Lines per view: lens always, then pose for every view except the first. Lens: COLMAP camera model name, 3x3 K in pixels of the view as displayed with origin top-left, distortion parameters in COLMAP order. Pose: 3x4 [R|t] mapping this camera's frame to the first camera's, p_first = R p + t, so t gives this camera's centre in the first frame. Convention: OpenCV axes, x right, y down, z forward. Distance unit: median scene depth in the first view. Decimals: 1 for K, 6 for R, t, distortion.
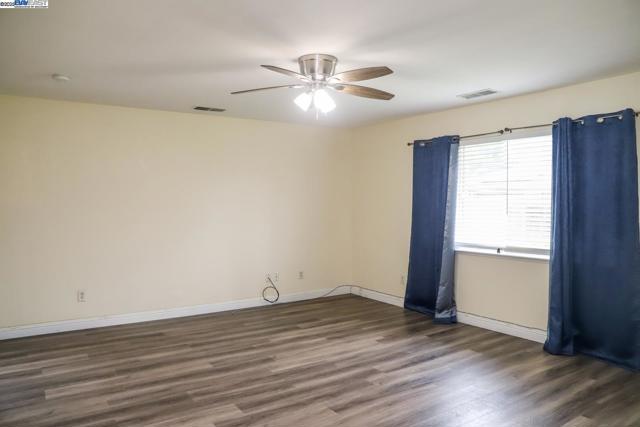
lens RADIAL K [[442.8, 0, 320.0], [0, 442.8, 213.5], [0, 0, 1]] dist [-0.126926, 0.082752]
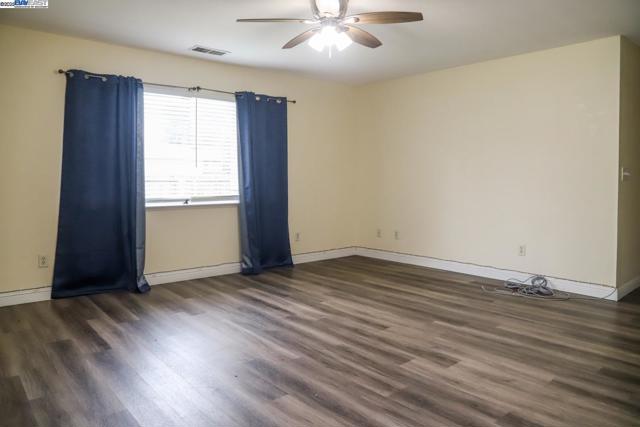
lens RADIAL K [[451.0, 0, 317.6], [0, 451.0, 199.7], [0, 0, 1]] dist [-0.133547, 0.100031]
pose [[-0.095053, -0.054466, 0.993981, -0.780031], [0.016410, 0.998281, 0.056271, 0.028137], [-0.995337, 0.021660, -0.093996, 0.898530]]
